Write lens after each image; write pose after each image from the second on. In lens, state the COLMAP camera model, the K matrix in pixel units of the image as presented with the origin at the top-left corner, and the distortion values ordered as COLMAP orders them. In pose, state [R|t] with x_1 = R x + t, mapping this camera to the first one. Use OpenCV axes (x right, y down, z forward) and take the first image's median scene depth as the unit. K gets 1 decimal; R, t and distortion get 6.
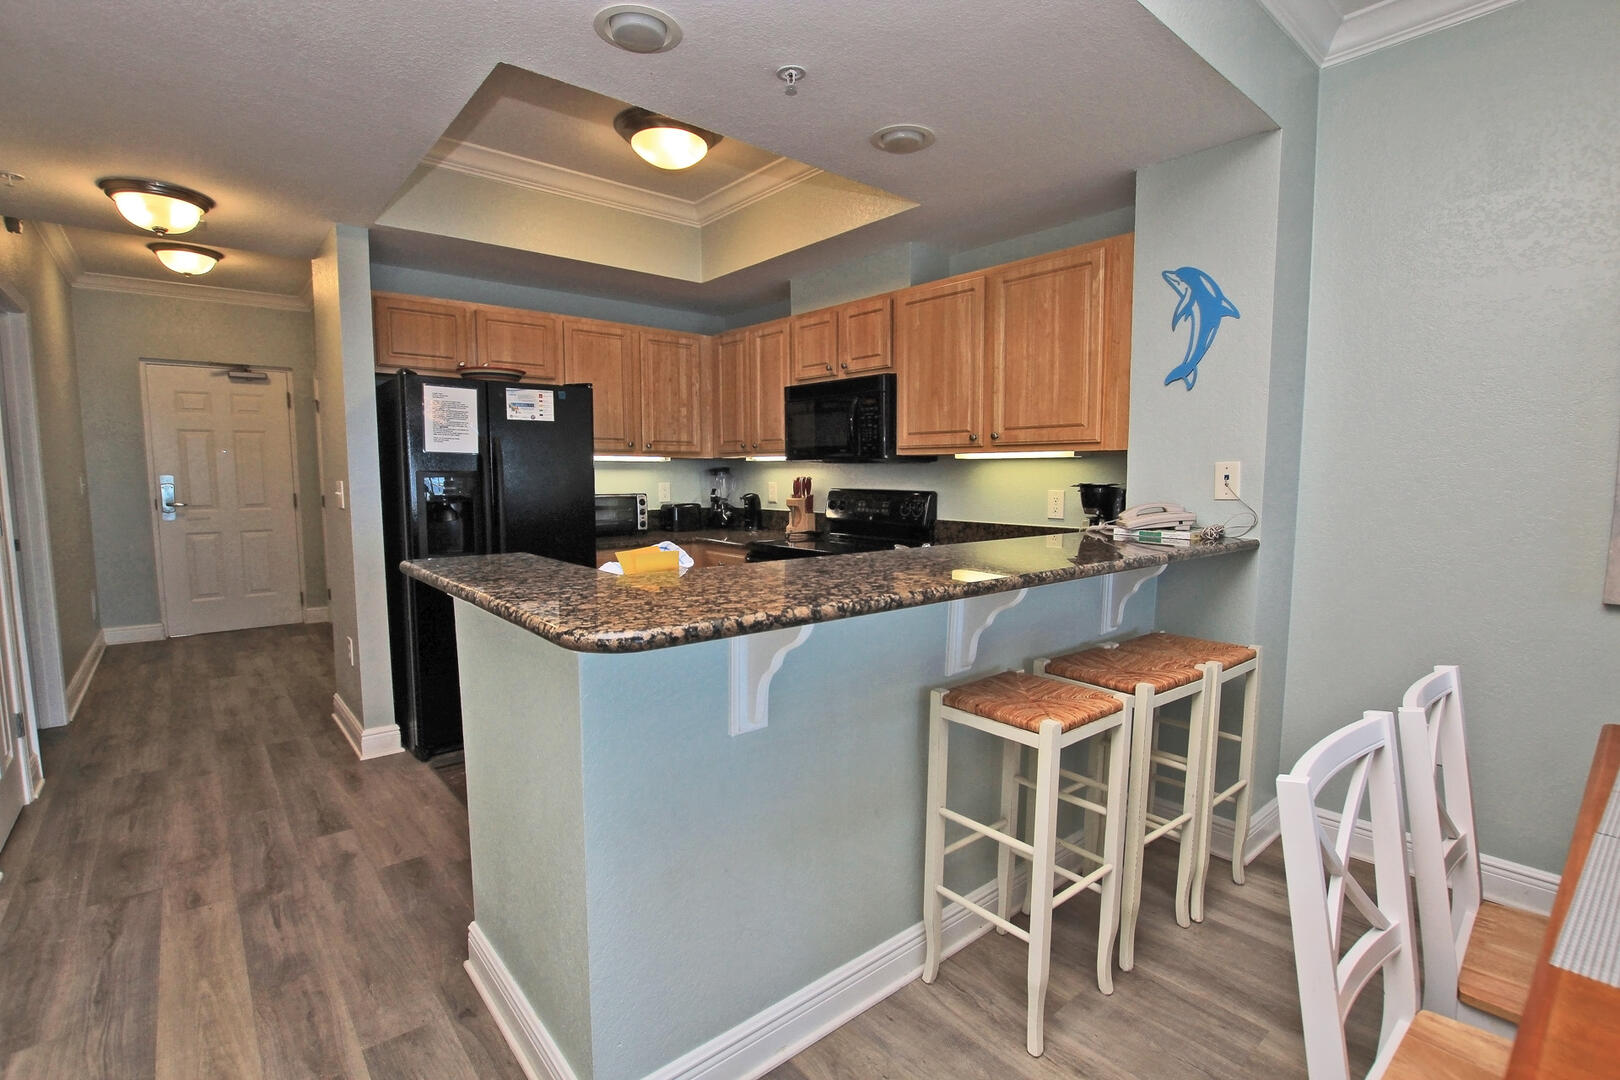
lens RADIAL K [[753.0, 0, 807.6], [0, 753.0, 574.0], [0, 0, 1]] dist [-0.018513, 0.000118]
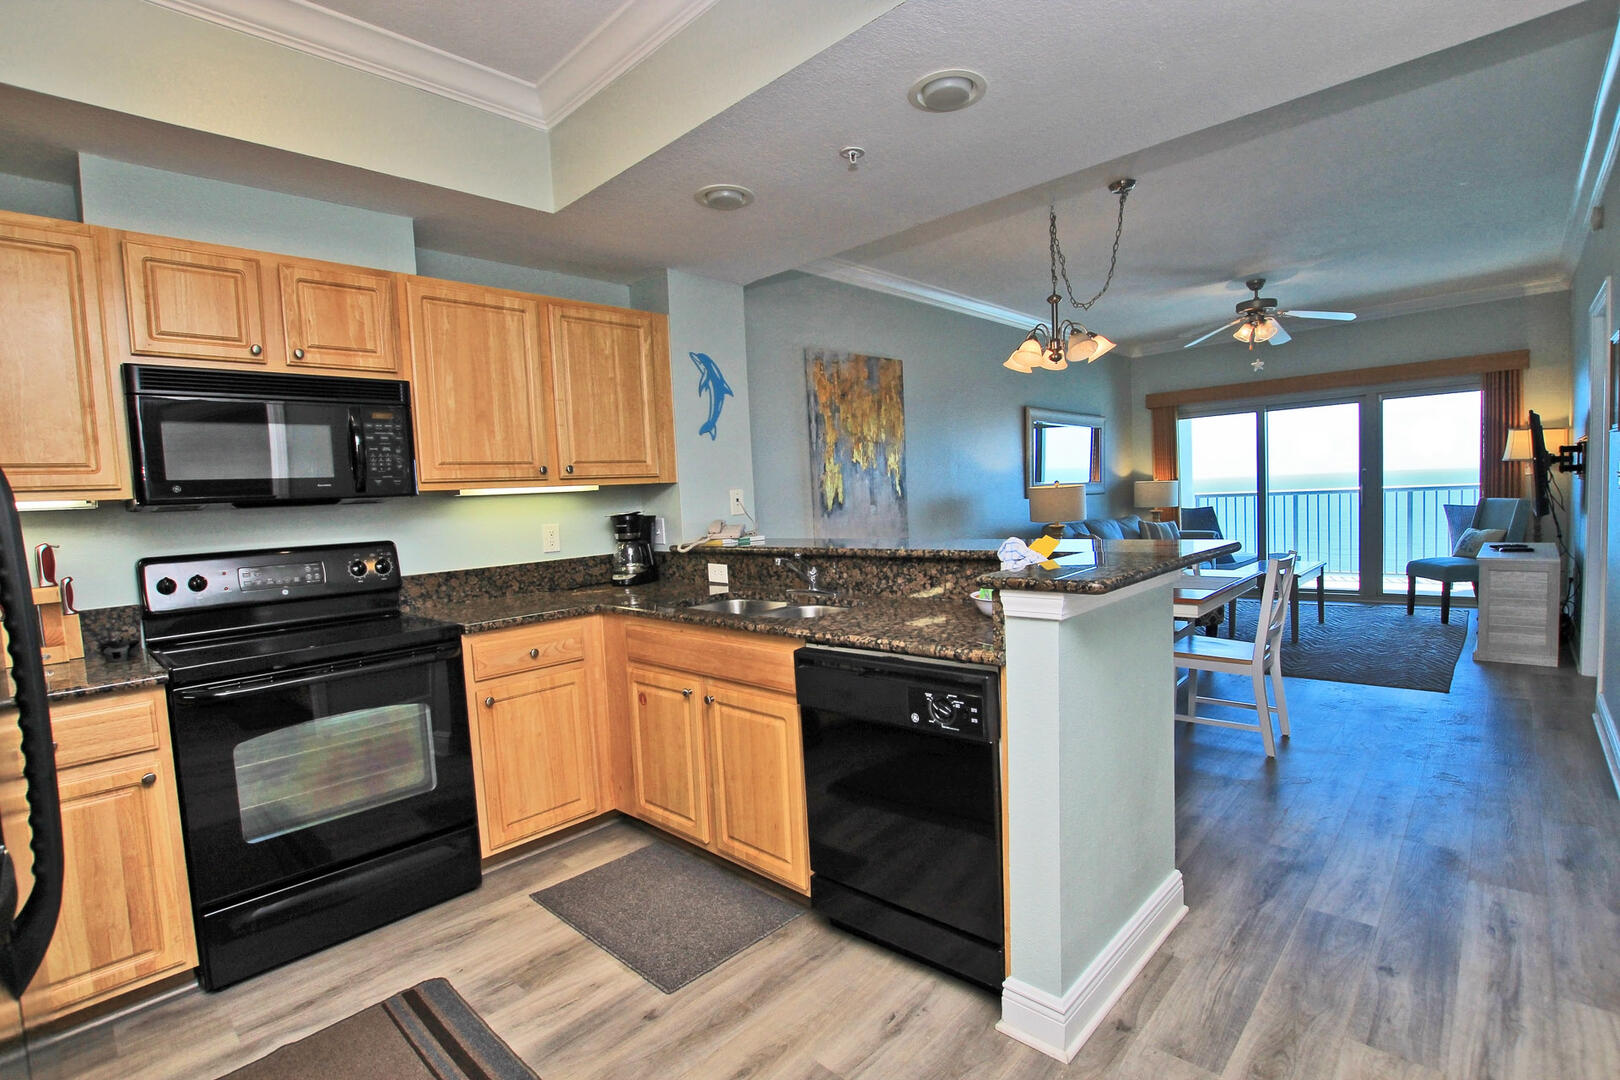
lens RADIAL K [[754.5, 0, 829.5], [0, 754.5, 569.2], [0, 0, 1]] dist [-0.027024, 0.000286]
pose [[-0.129559, -0.088487, 0.987616, -0.788166], [0.189430, 0.975457, 0.112248, -0.102951], [-0.973309, 0.201627, -0.109617, 0.816435]]
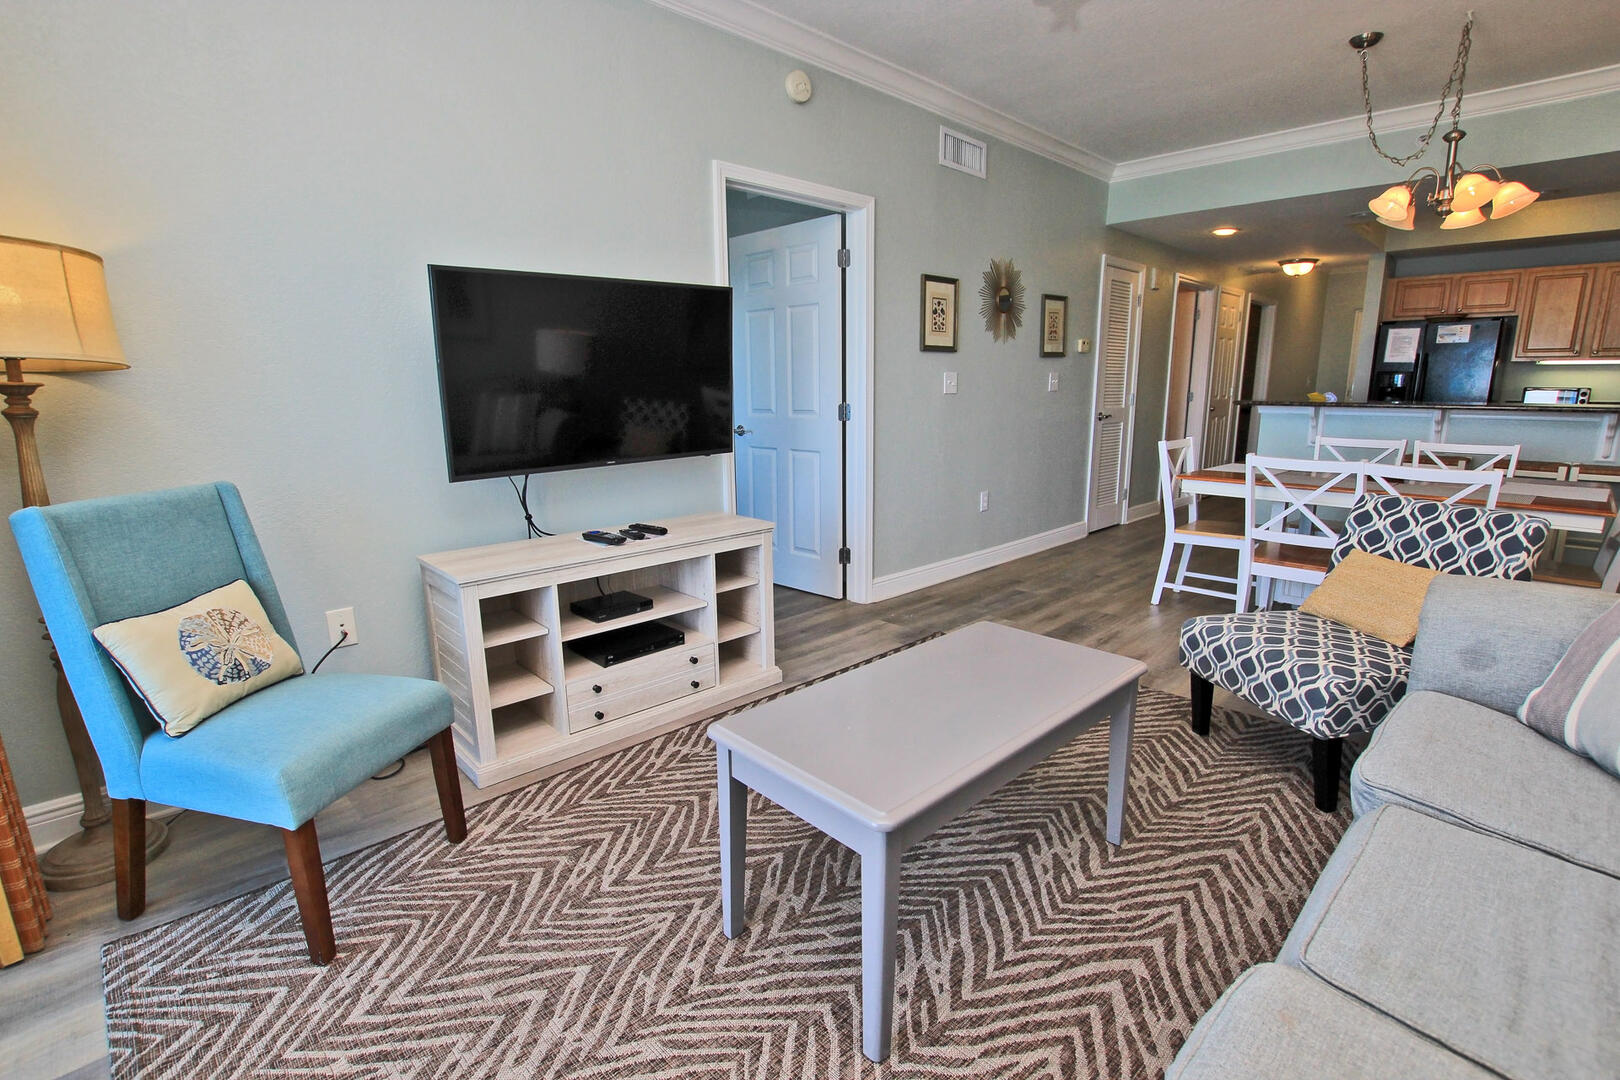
lens RADIAL K [[770.5, 0, 795.8], [0, 770.5, 542.7], [0, 0, 1]] dist [-0.030590, 0.000385]
pose [[0.066566, 0.196064, -0.978329, 1.680187], [-0.125546, 0.974357, 0.186726, 0.149367], [0.989852, 0.110396, 0.089474, -0.803821]]
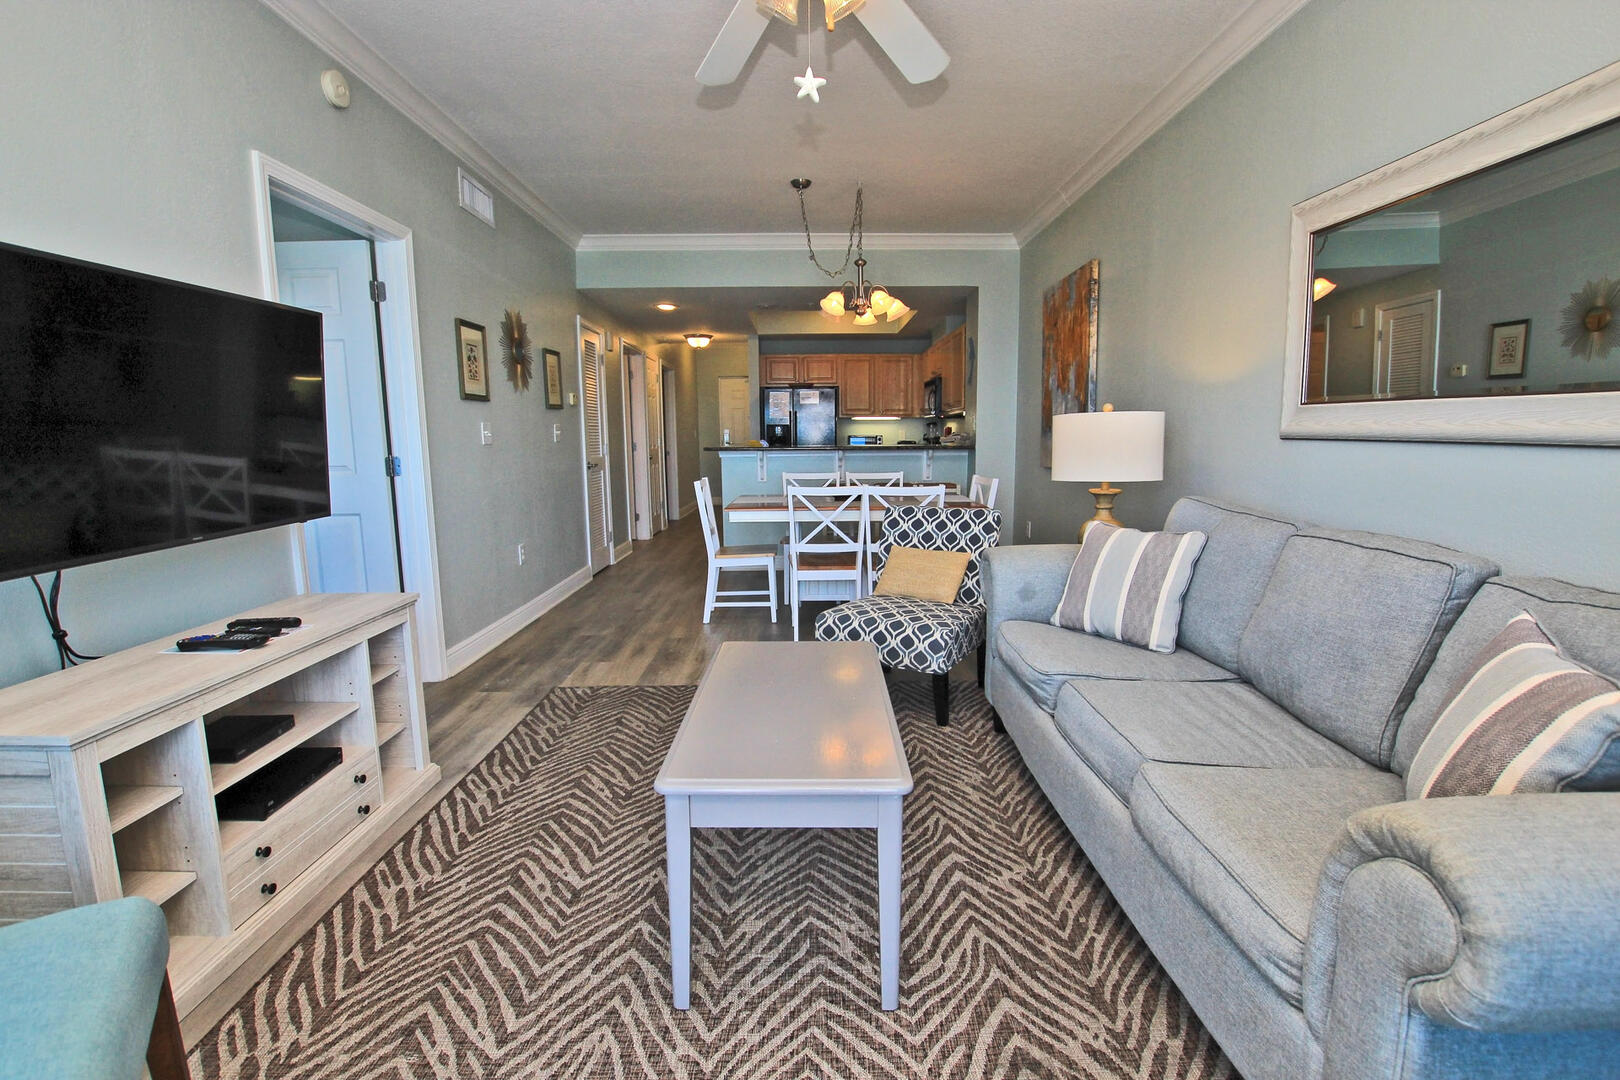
lens RADIAL K [[764.7, 0, 836.3], [0, 764.7, 538.4], [0, 0, 1]] dist [-0.033996, 0.000507]
pose [[0.786612, 0.072406, -0.613187, 1.550779], [-0.071425, 0.997104, 0.026114, 0.204258], [0.613302, 0.023255, 0.789506, -1.143550]]
